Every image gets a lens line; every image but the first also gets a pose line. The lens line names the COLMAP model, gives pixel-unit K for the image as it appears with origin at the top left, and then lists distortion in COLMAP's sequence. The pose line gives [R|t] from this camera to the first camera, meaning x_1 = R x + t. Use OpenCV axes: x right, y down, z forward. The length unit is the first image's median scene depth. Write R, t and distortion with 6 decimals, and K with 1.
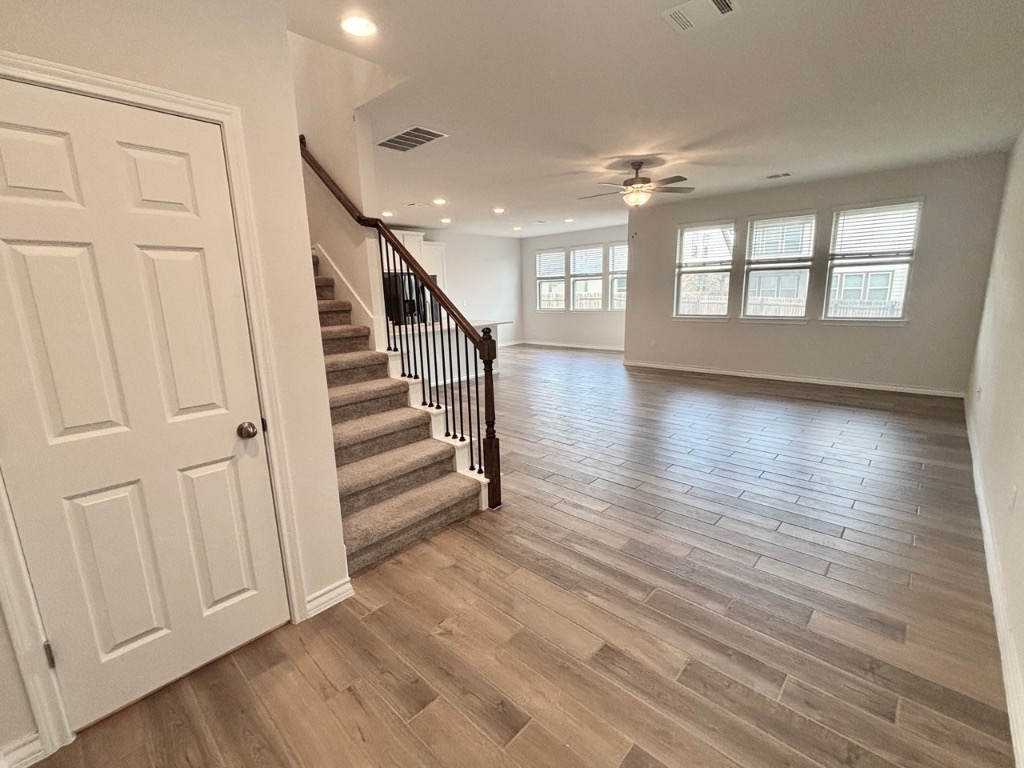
lens RADIAL K [[451.9, 0, 511.0], [0, 451.9, 384.9], [0, 0, 1]] dist [0.002288, -0.000115]
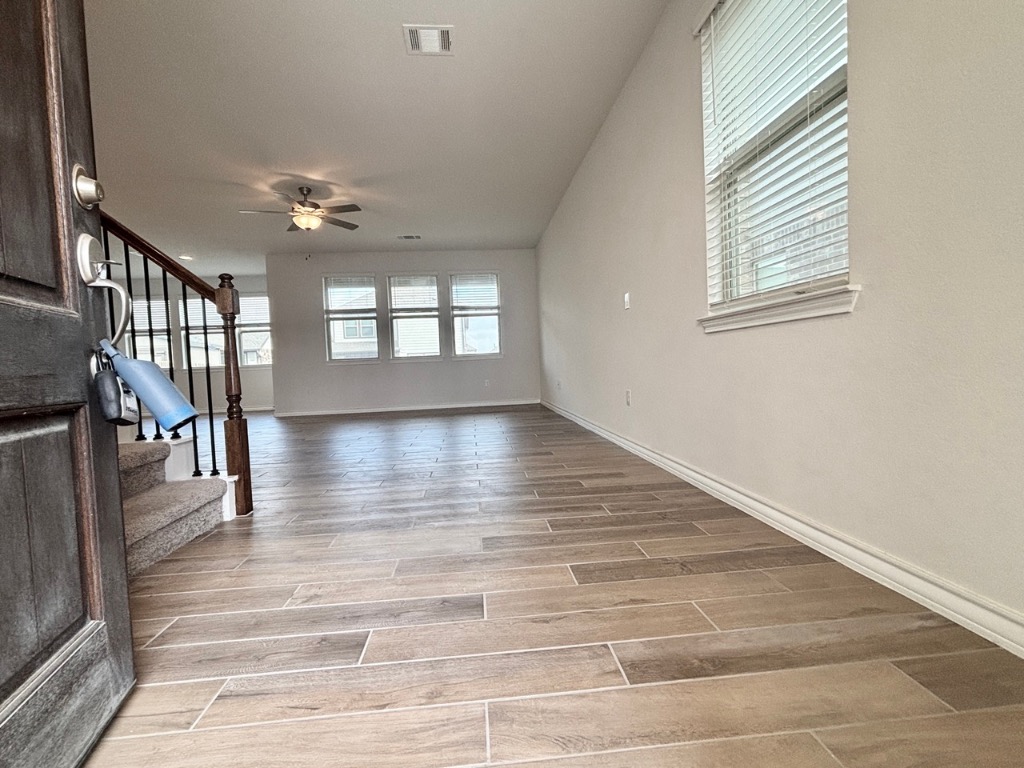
lens RADIAL K [[451.9, 0, 511.0], [0, 451.9, 384.9], [0, 0, 1]] dist [0.002288, -0.000115]
pose [[0.664721, -0.024603, 0.746686, -0.179809], [0.171814, 0.977703, -0.120738, 0.138983], [-0.727067, 0.208548, 0.654127, 0.088247]]
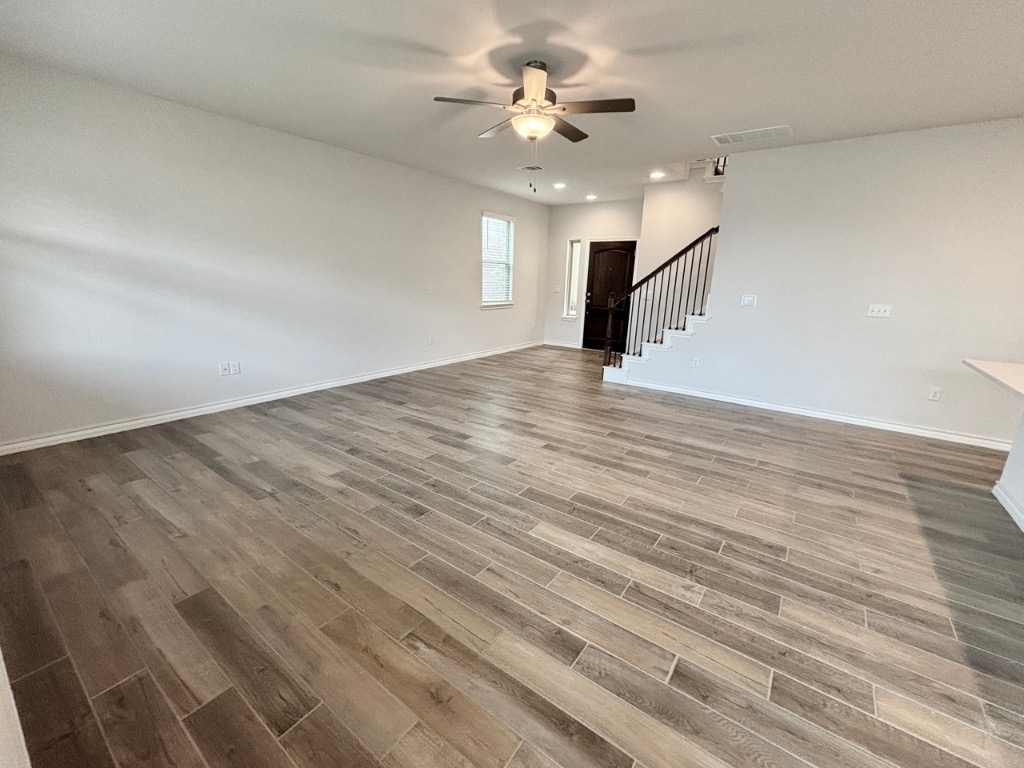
lens RADIAL K [[429.3, 0, 512.0], [0, 429.3, 384.0], [0, 0, 1]] dist [0.001016, -0.000221]
pose [[-0.992057, 0.028343, -0.122554, 0.385113], [-0.029222, 0.895699, 0.443700, -0.352508], [0.122348, 0.443757, -0.887756, 1.654609]]
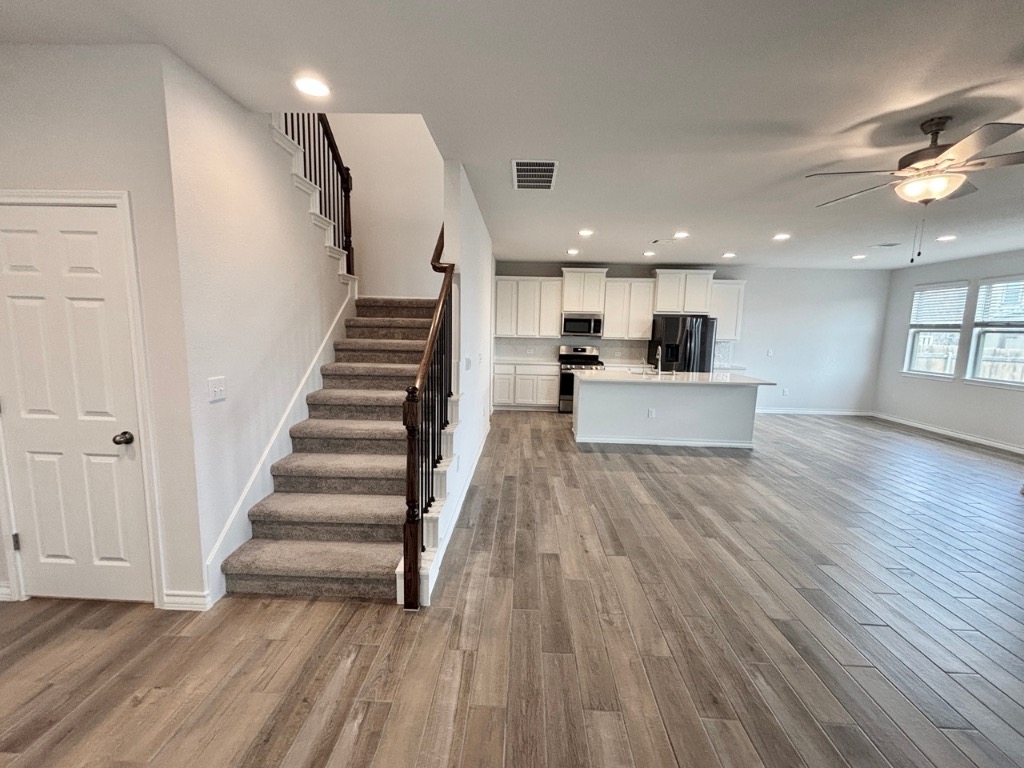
lens RADIAL K [[429.3, 0, 512.0], [0, 429.3, 384.0], [0, 0, 1]] dist [0.001016, -0.000221]
pose [[0.655429, 0.141640, -0.741856, 0.360134], [-0.196619, 0.980387, 0.013469, -0.099549], [0.729214, 0.137036, 0.670423, 0.342306]]
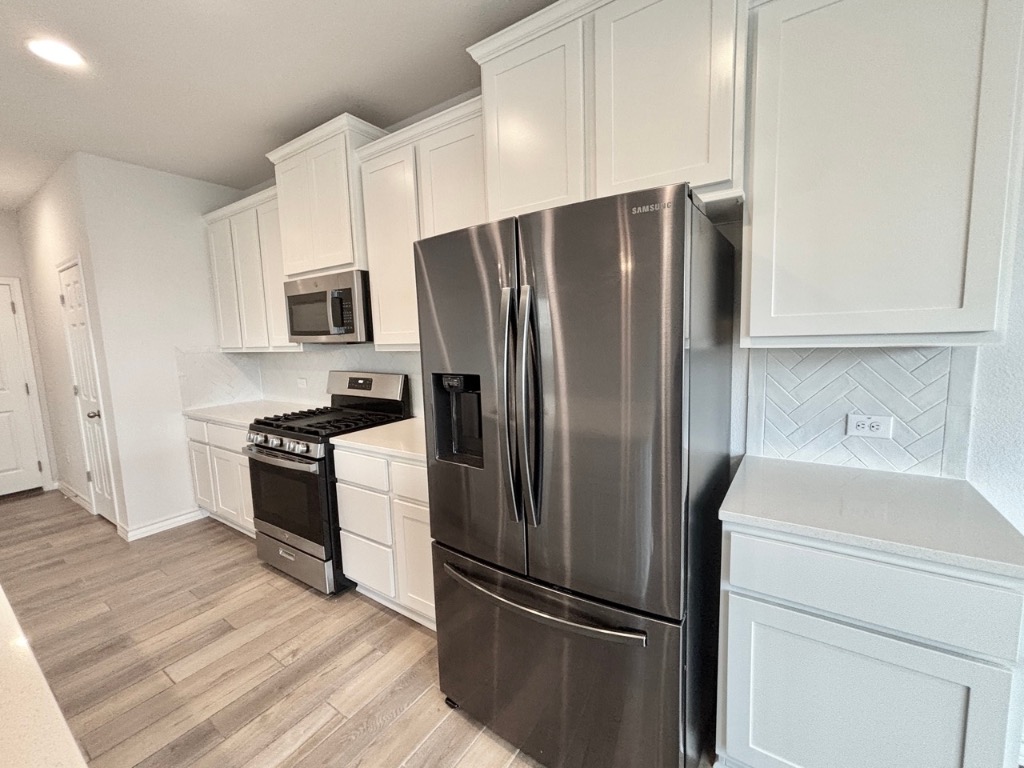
lens RADIAL K [[434.2, 0, 506.6], [0, 434.2, 384.0], [0, 0, 1]] dist [-0.001569, -0.000033]
pose [[0.151370, 0.135539, -0.979141, -0.098227], [-0.178379, 0.978038, 0.107810, -0.351481], [0.972249, 0.158339, 0.172223, 1.695402]]
